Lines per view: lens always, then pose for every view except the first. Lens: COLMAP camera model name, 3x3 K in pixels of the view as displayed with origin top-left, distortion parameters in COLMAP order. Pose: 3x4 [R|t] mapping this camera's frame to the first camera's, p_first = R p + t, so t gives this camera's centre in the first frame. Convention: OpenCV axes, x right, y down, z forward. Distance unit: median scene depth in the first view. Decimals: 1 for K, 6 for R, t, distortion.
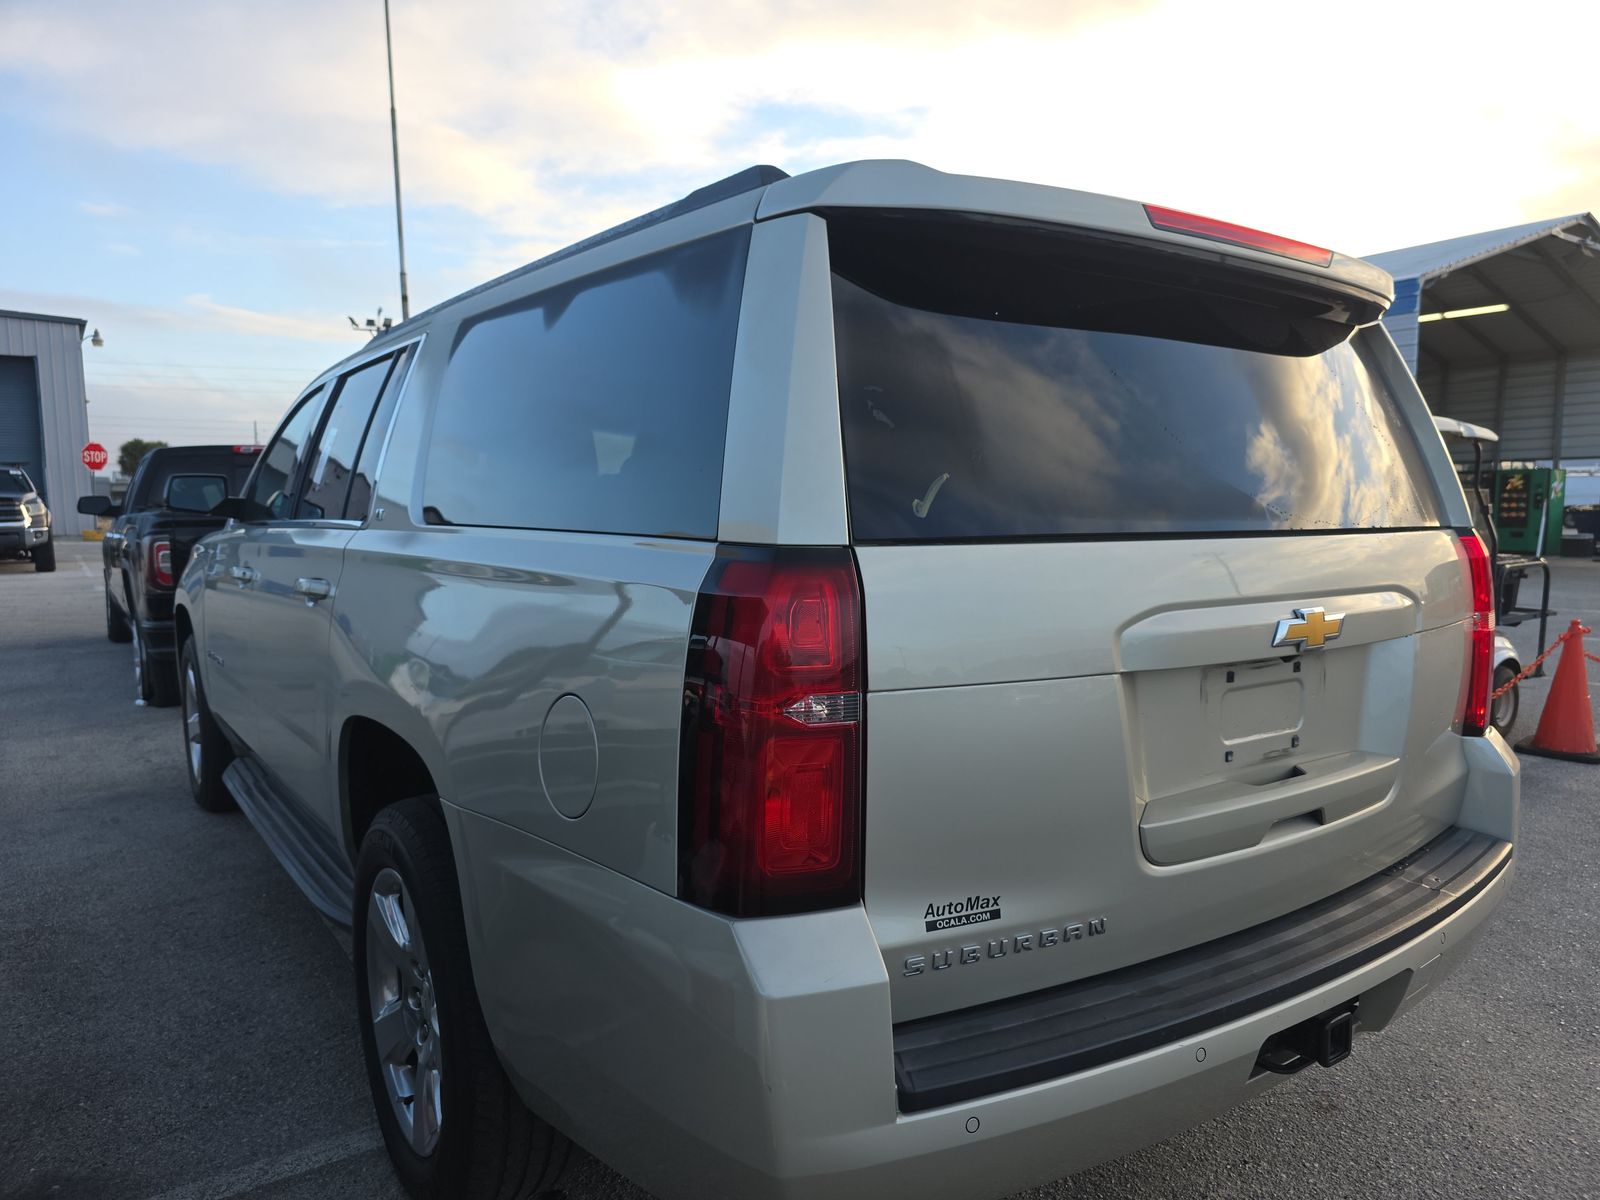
lens RADIAL K [[1087.8, 0, 800.0], [0, 1087.8, 600.0], [0, 0, 1]] dist [0.032604, -0.049403]
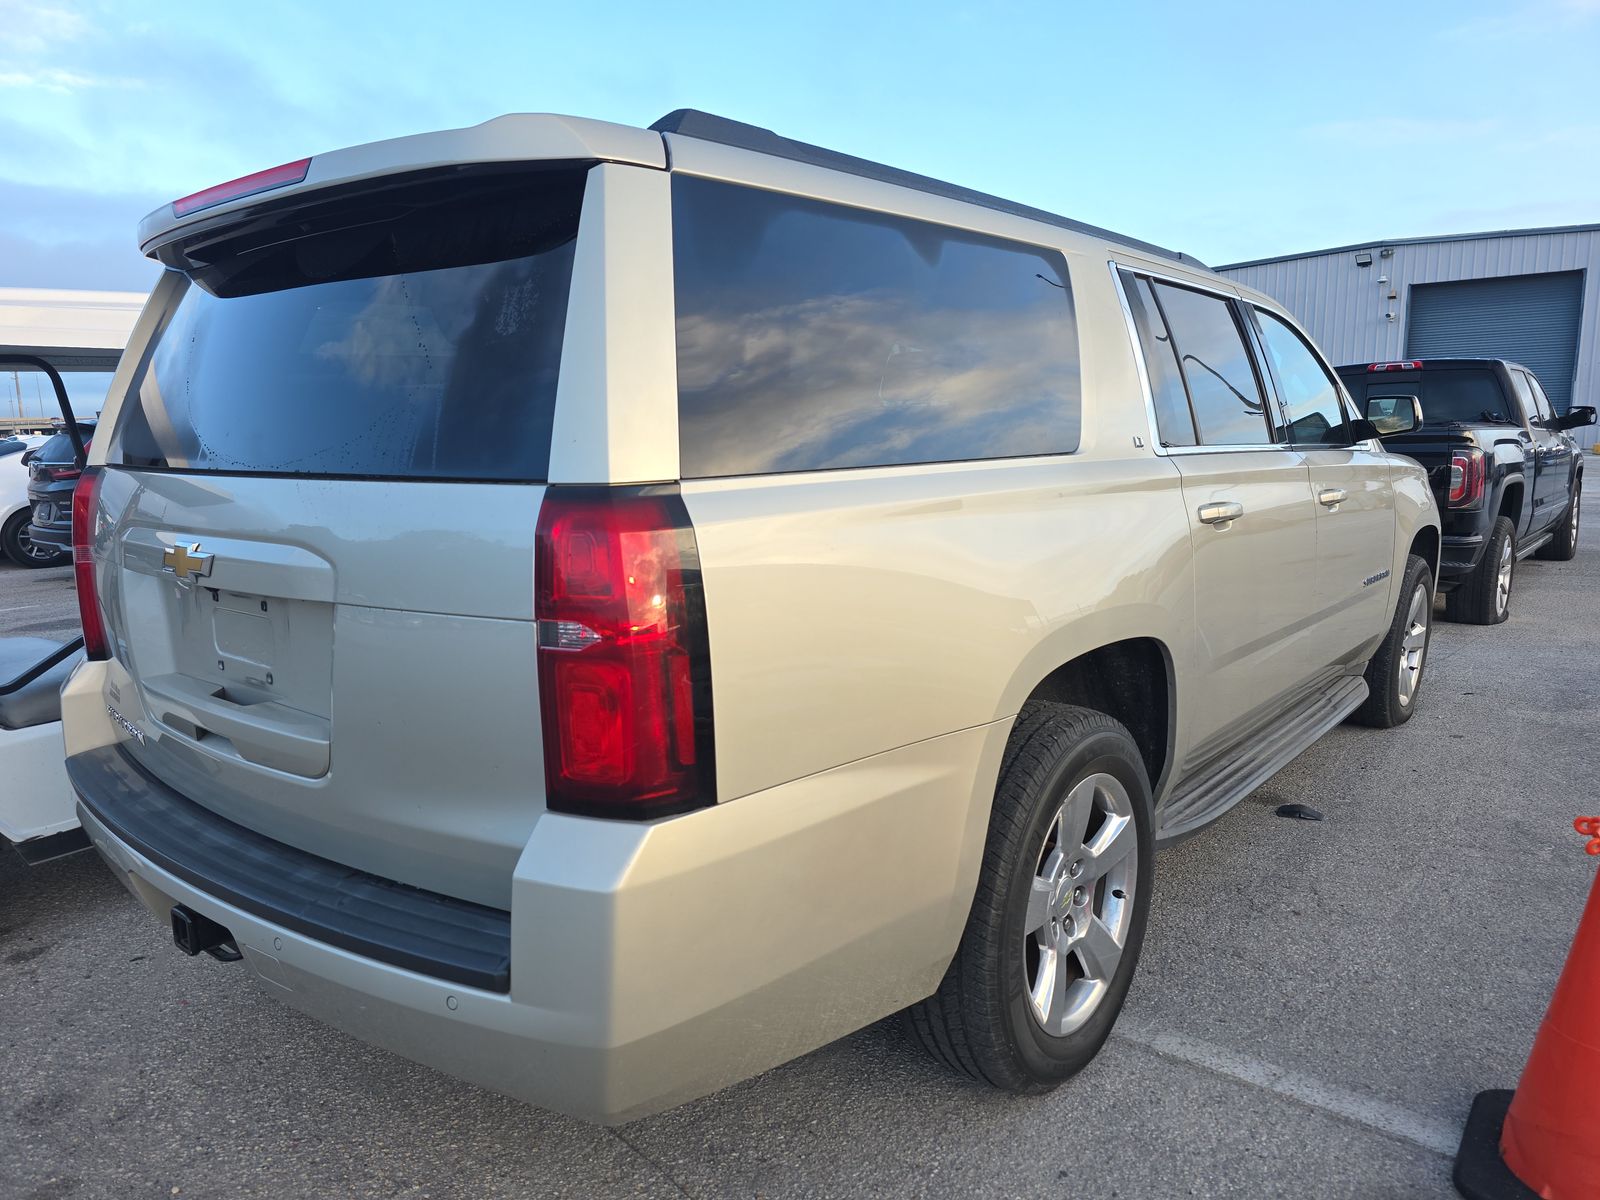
lens RADIAL K [[1087.8, 0, 800.0], [0, 1087.8, 600.0], [0, 0, 1]] dist [0.032604, -0.049403]
pose [[0.299207, 0.145458, -0.943036, 1.982194], [-0.075064, 0.988838, 0.128707, -0.142817], [0.951231, 0.032278, 0.306785, 1.472100]]
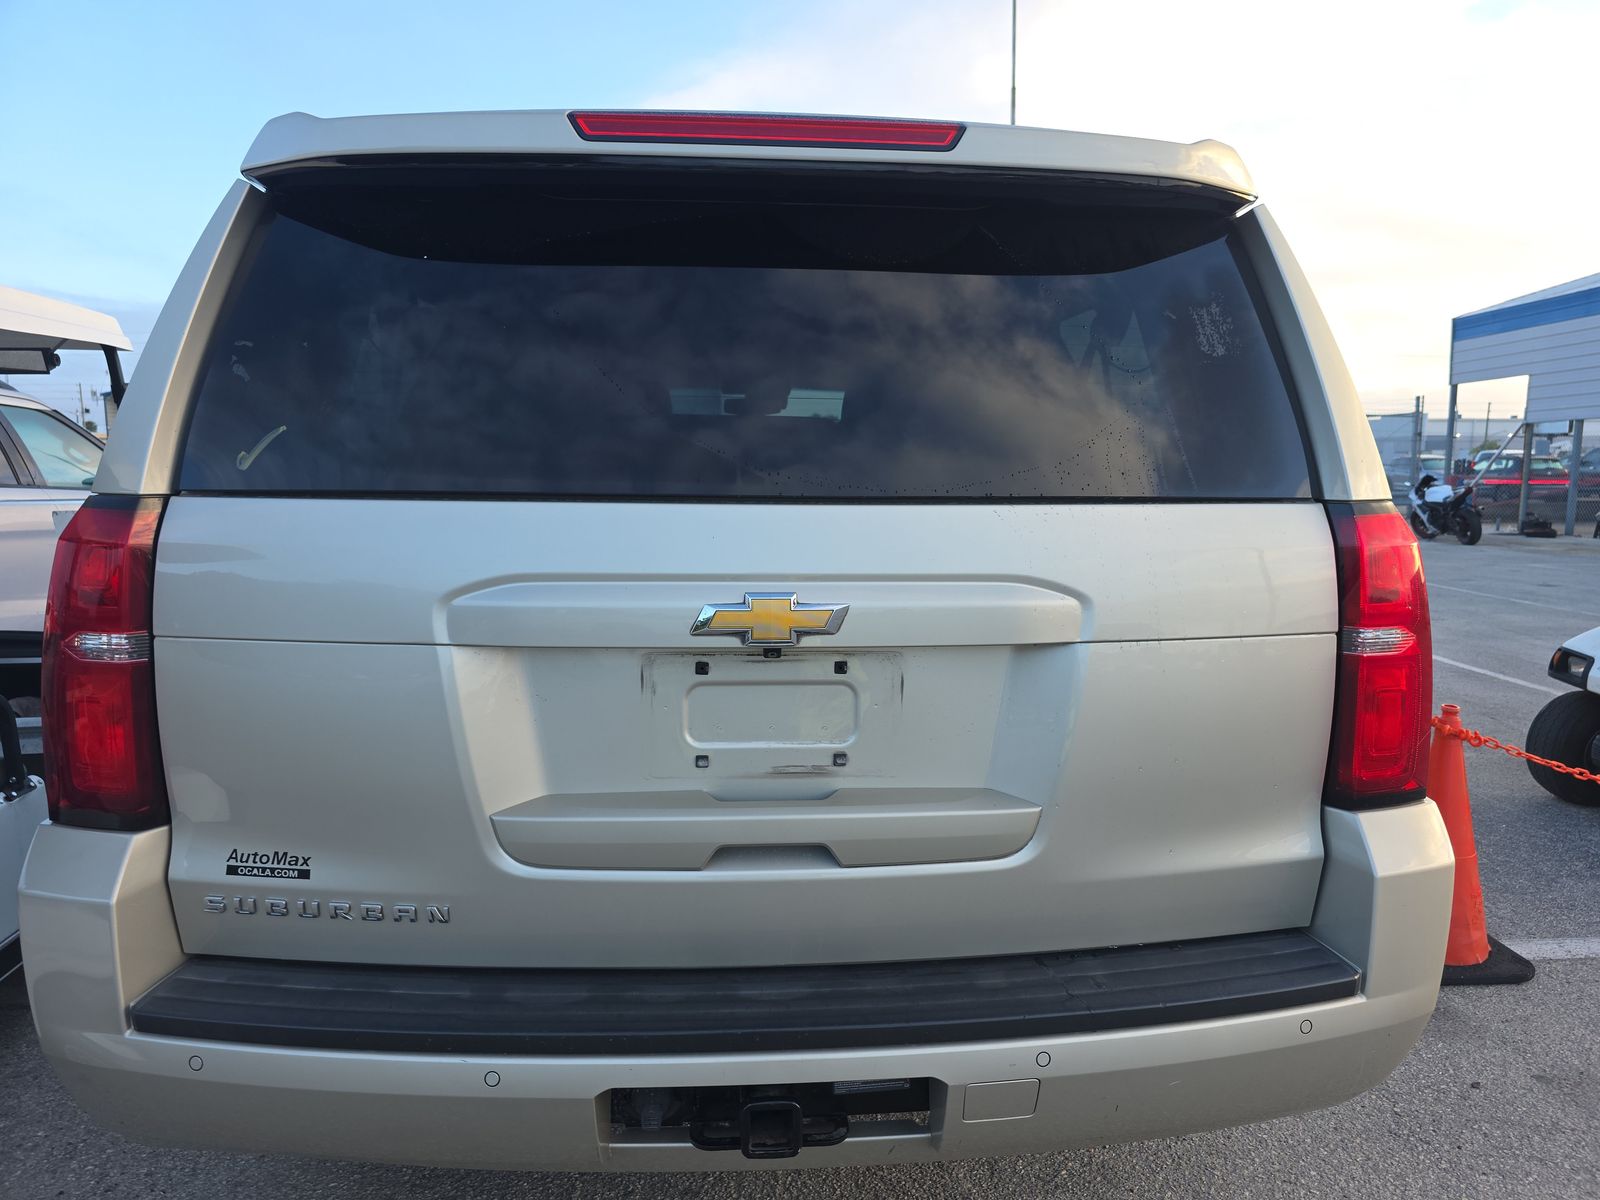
lens RADIAL K [[1087.8, 0, 800.0], [0, 1087.8, 600.0], [0, 0, 1]] dist [0.032604, -0.049403]
pose [[0.859991, 0.069123, -0.505606, 1.050387], [-0.052954, 0.997523, 0.046303, -0.029258], [0.507554, -0.013046, 0.861521, 0.378346]]
